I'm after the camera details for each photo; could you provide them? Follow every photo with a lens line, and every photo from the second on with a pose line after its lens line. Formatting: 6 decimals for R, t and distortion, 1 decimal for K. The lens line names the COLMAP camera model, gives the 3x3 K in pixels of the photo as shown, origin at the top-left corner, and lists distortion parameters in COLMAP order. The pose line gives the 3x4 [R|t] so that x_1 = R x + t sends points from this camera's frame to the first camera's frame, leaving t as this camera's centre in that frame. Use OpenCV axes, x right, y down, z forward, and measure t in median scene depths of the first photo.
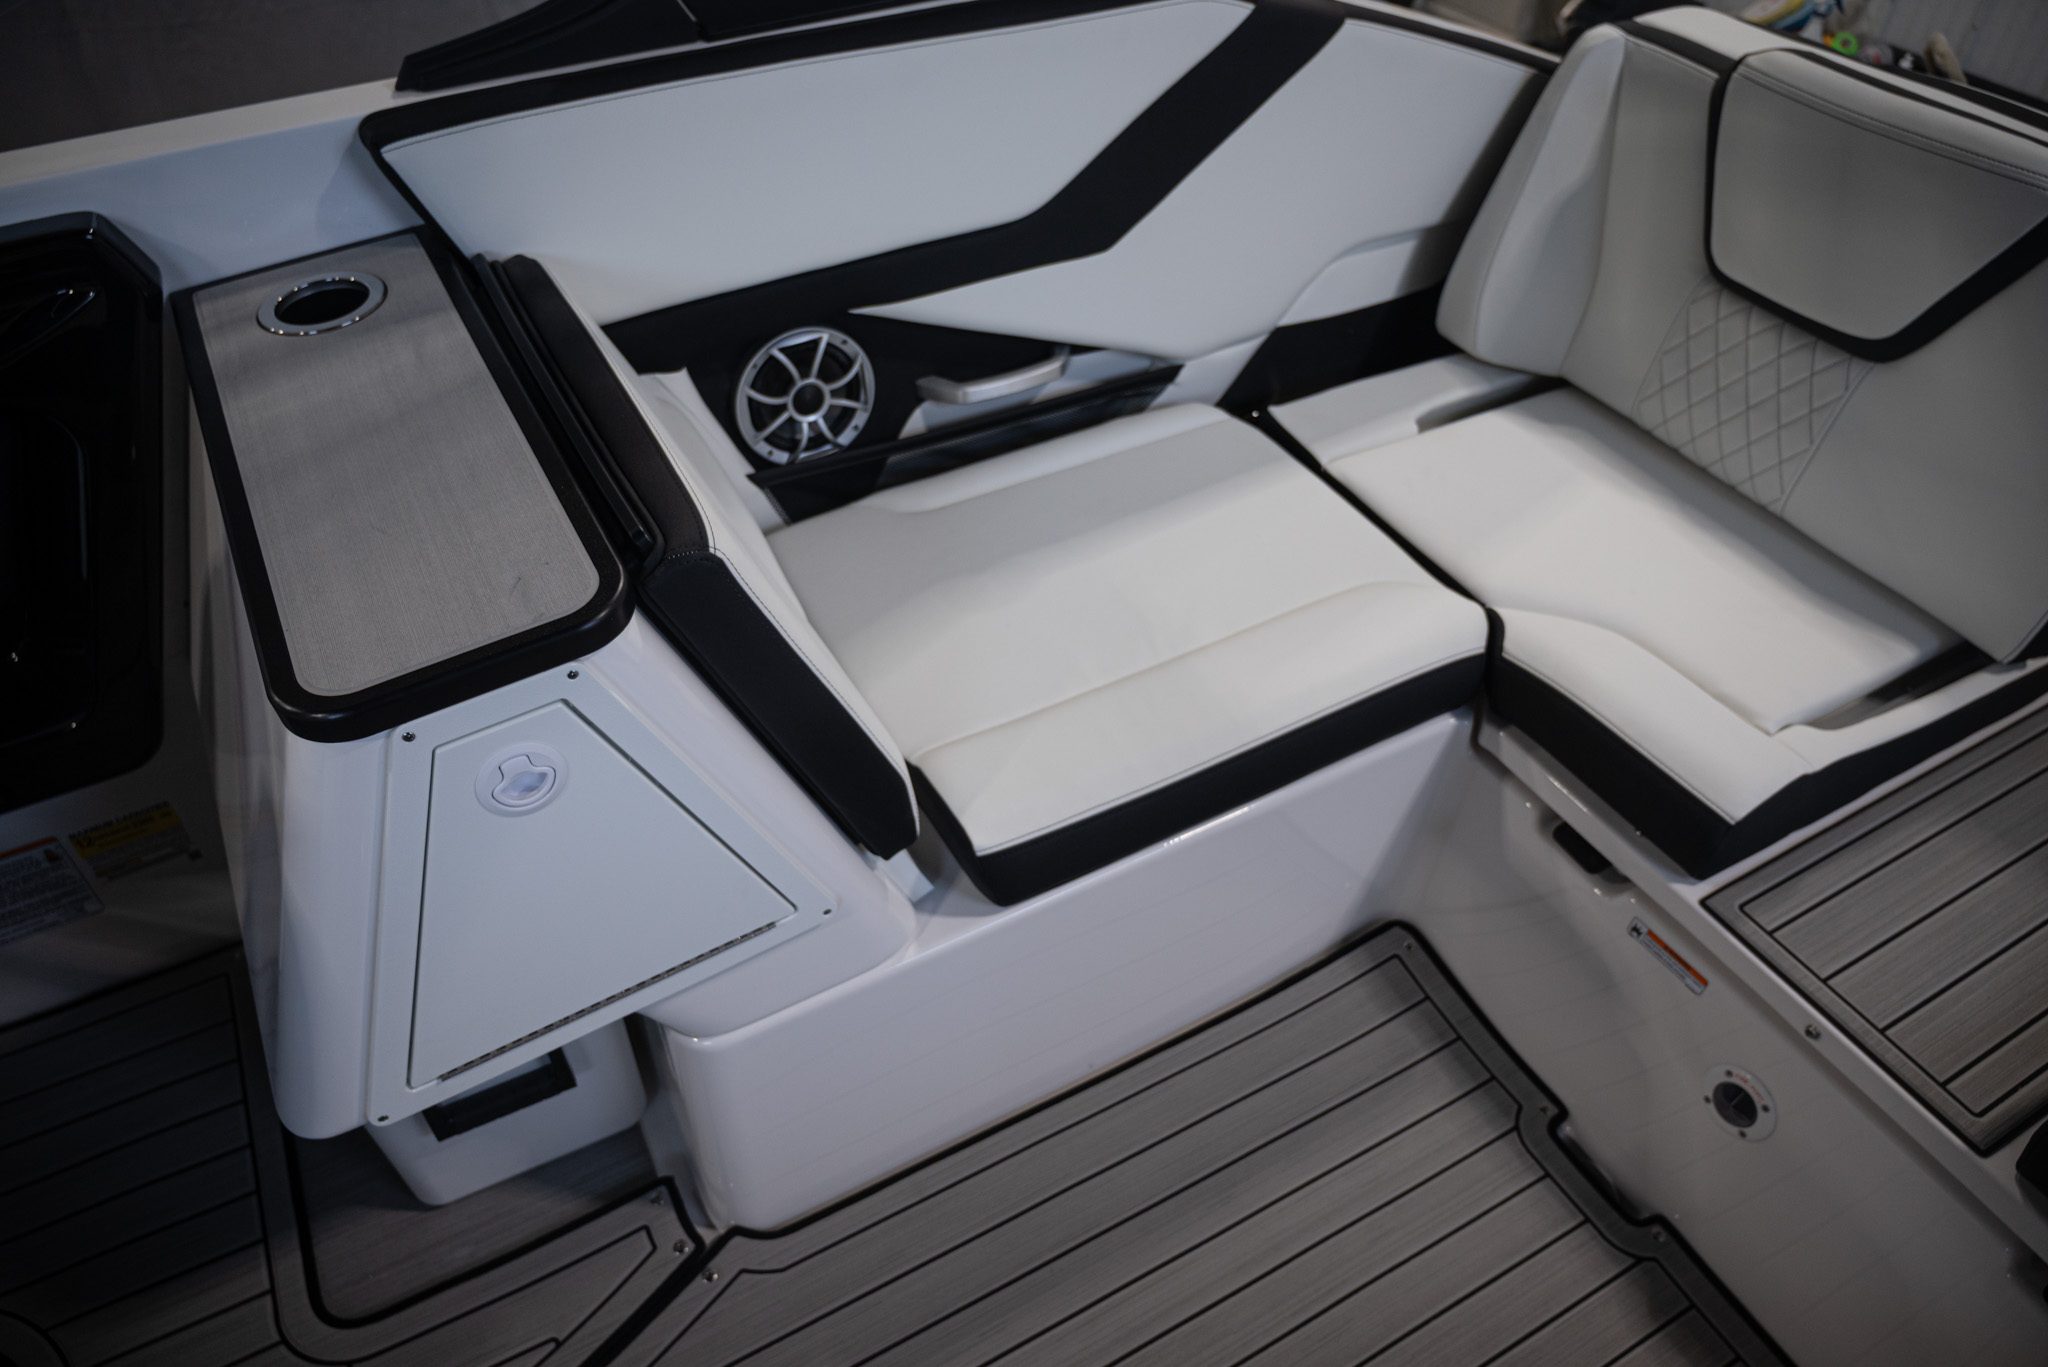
lens RADIAL K [[1360.5, 0, 1028.3], [0, 1360.5, 686.2], [0, 0, 1]] dist [-0.011109, 0.005390]
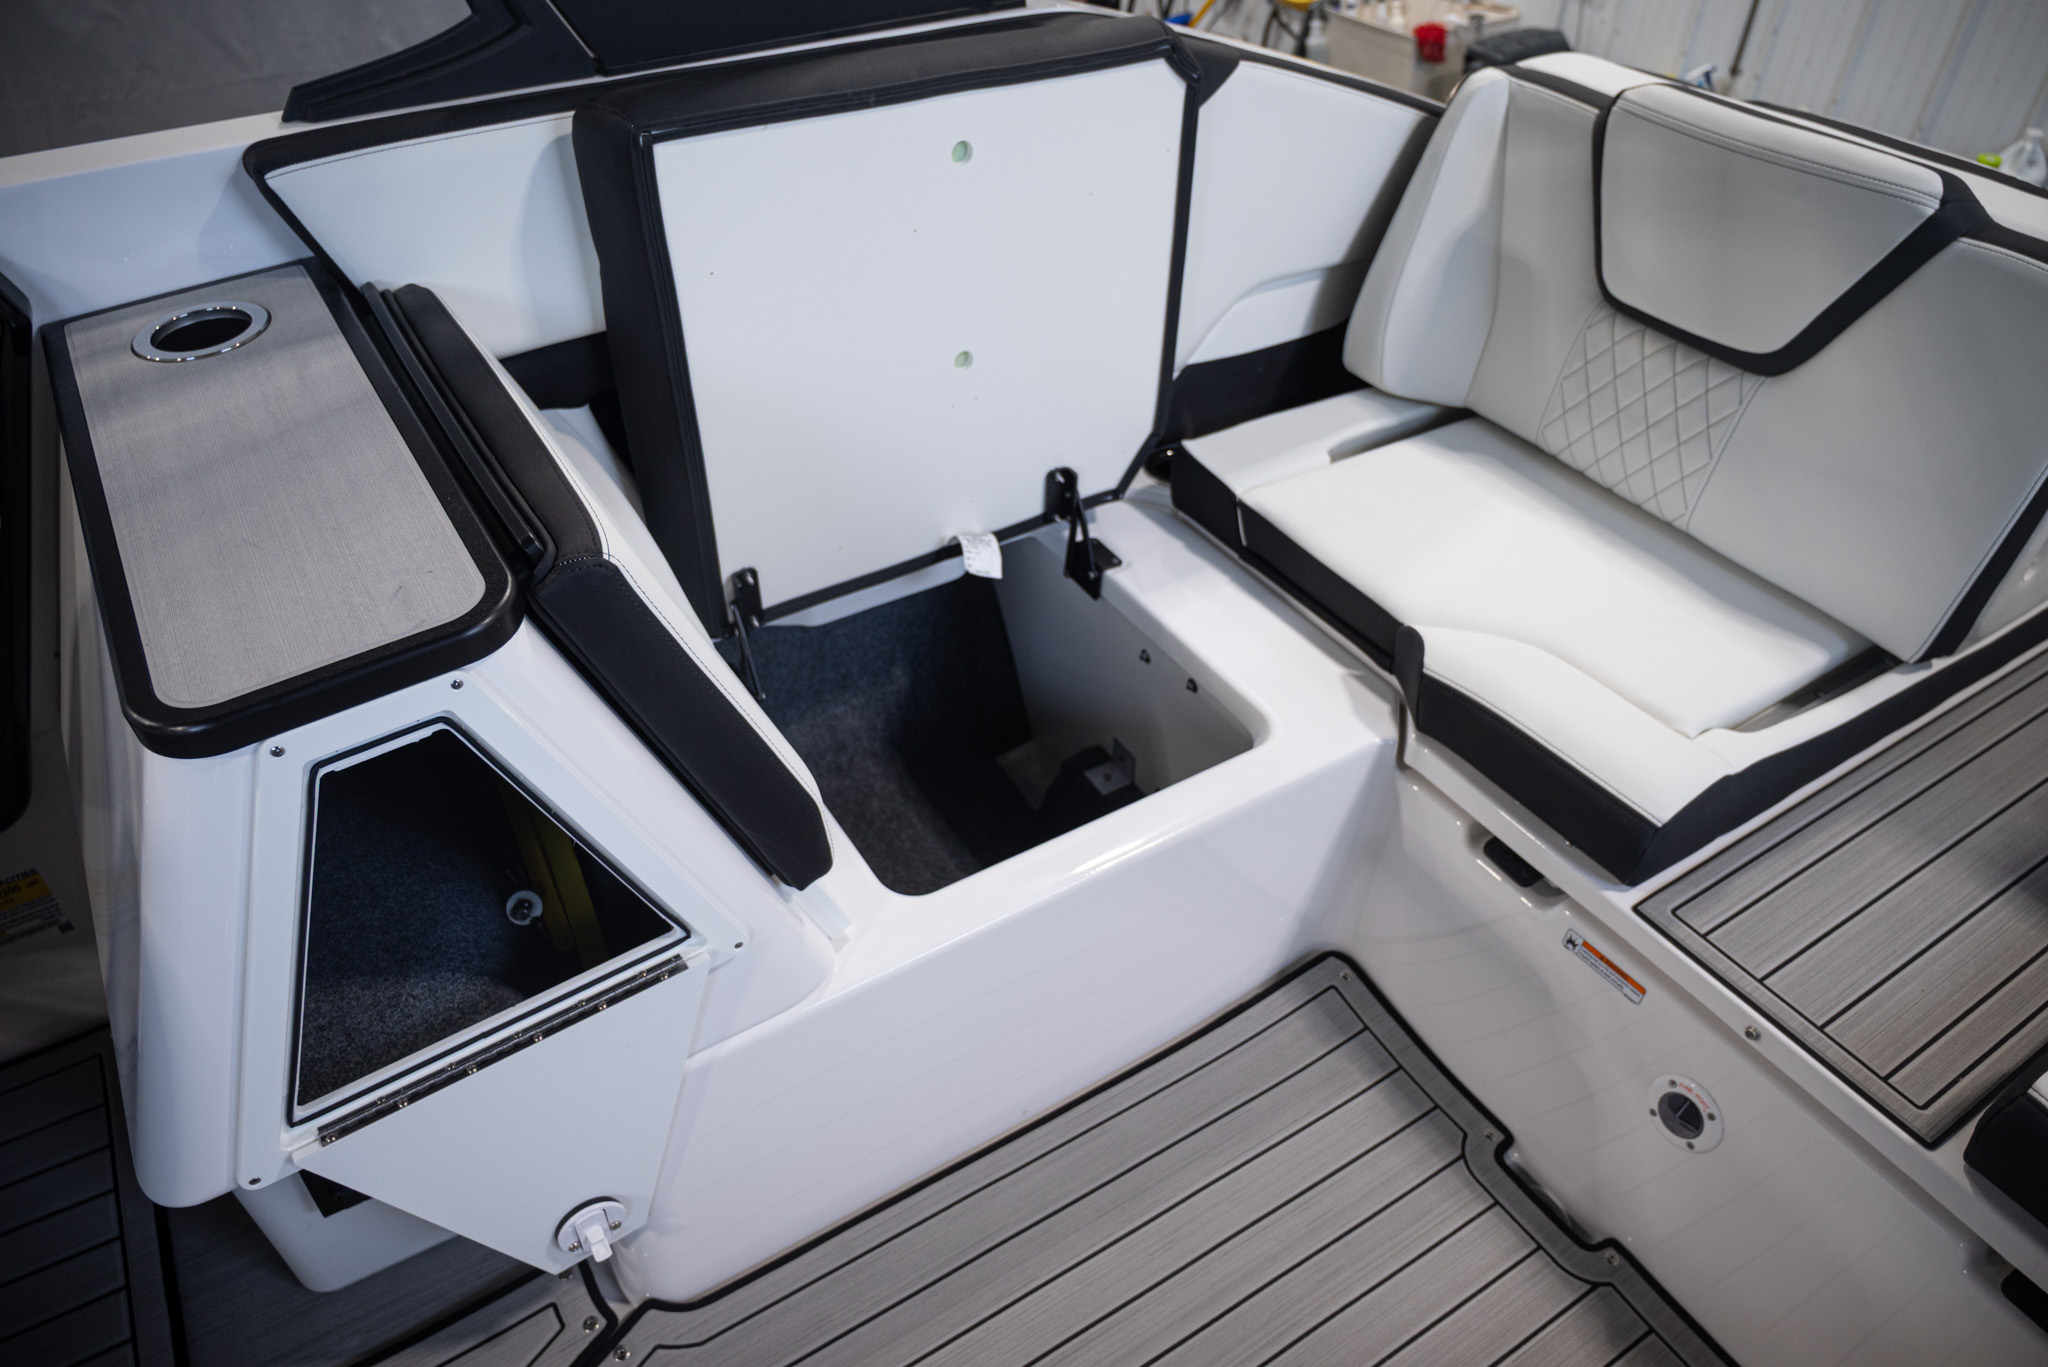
lens RADIAL K [[1360.5, 0, 1026.3], [0, 1360.5, 672.9], [0, 0, 1]] dist [-0.011109, 0.005390]
pose [[0.998354, -0.029518, 0.049168, 0.010452], [0.032942, 0.996977, -0.070362, 0.041892], [-0.046943, 0.071866, 0.996309, 0.022911]]
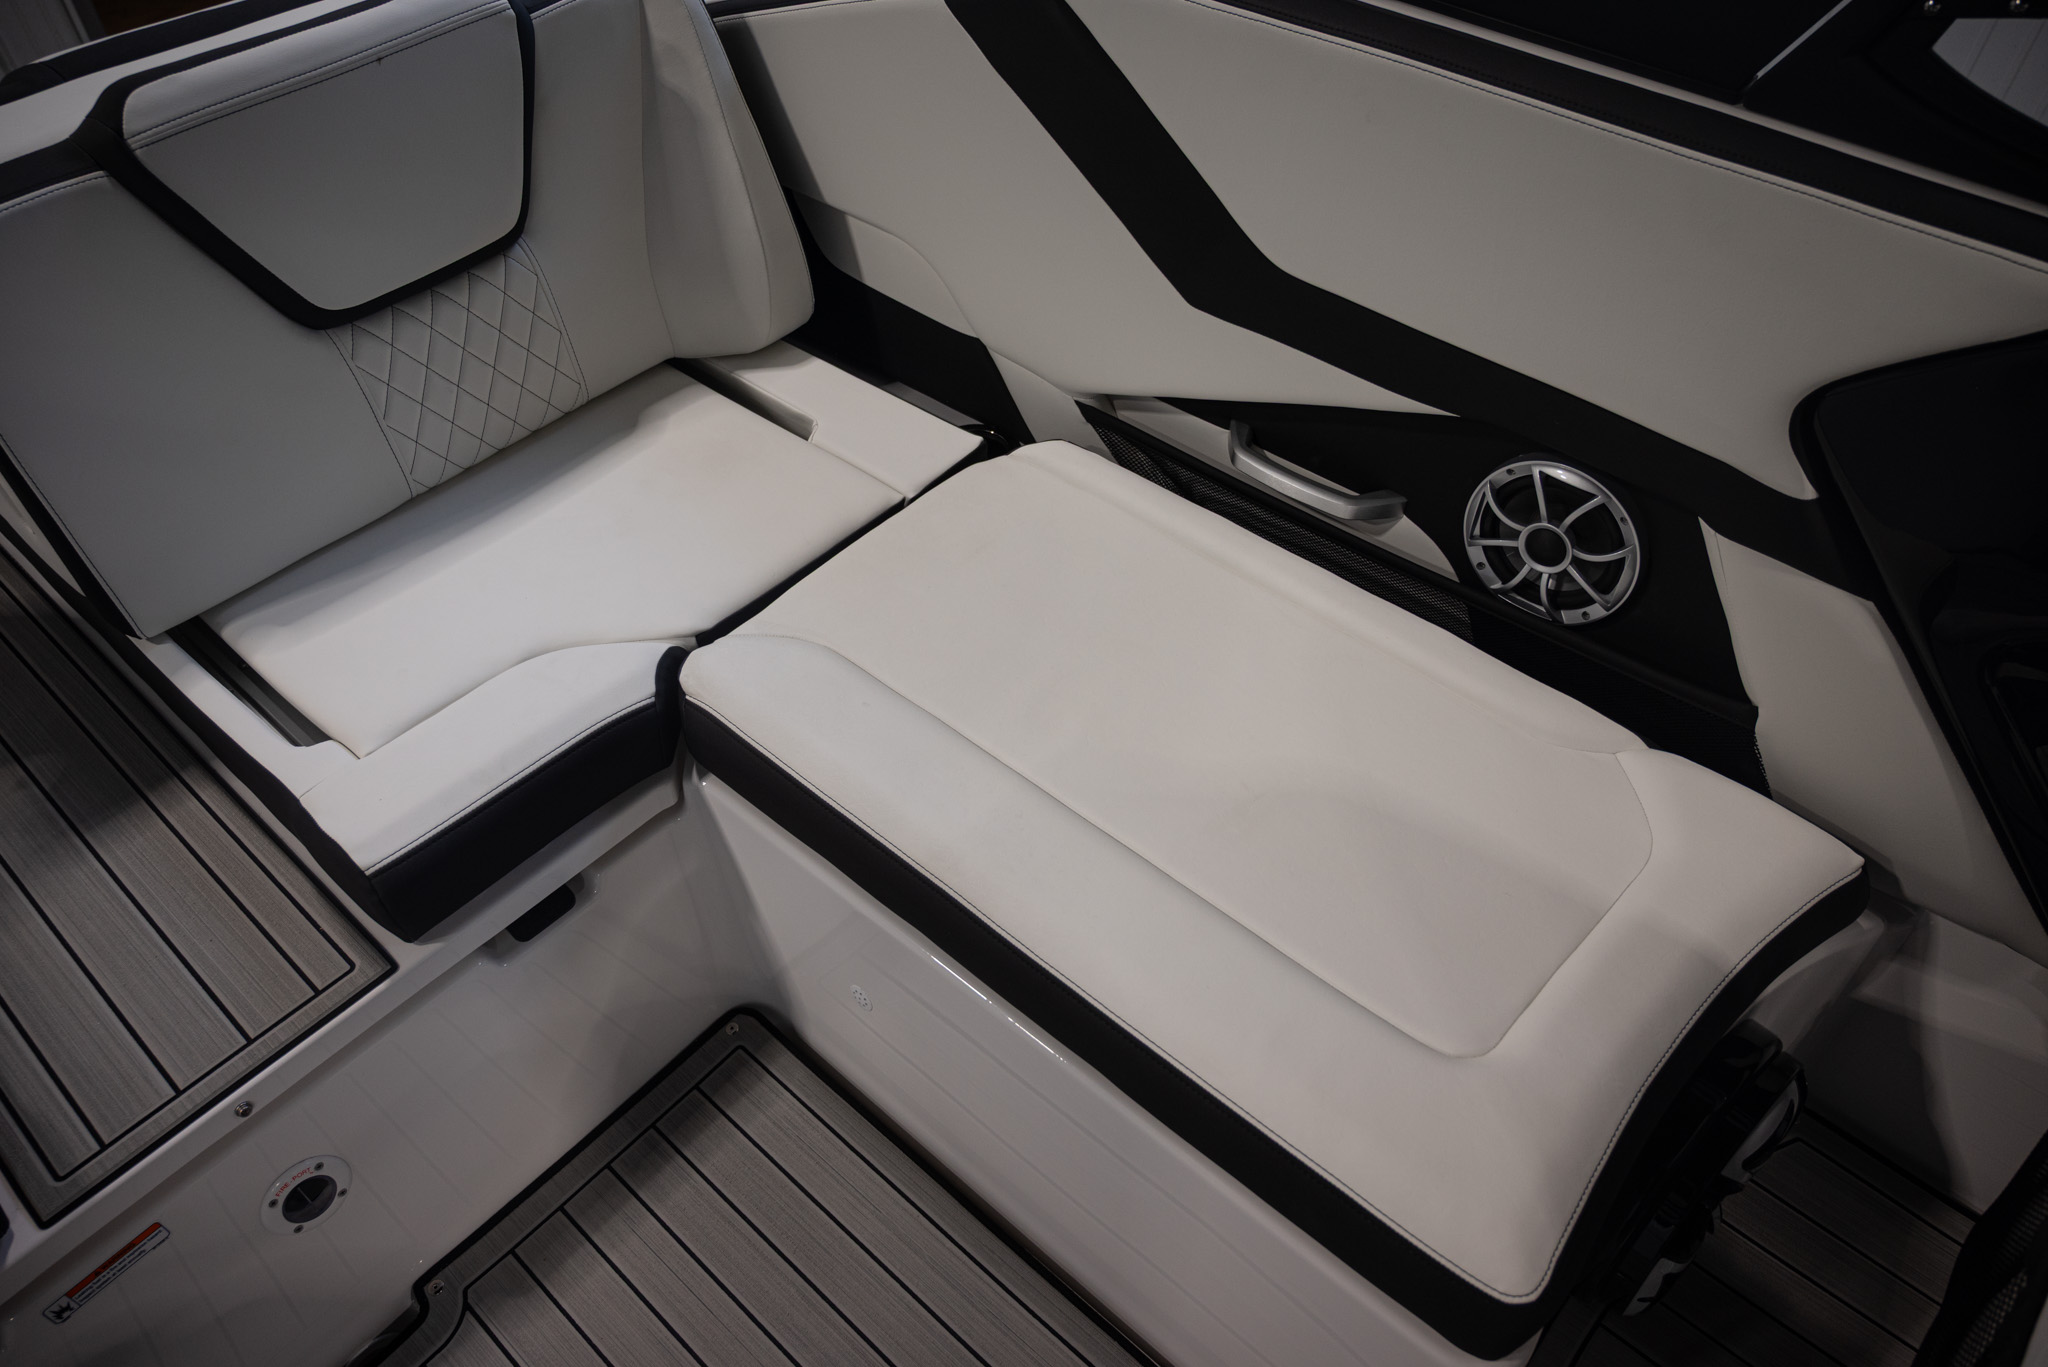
lens RADIAL K [[1360.5, 0, 1016.7], [0, 1360.5, 689.3], [0, 0, 1]] dist [-0.011109, 0.005390]
pose [[-0.333456, -0.698944, 0.632680, 0.034012], [0.655427, 0.310510, 0.688476, -0.101217], [-0.677660, 0.644252, 0.354565, 0.145436]]
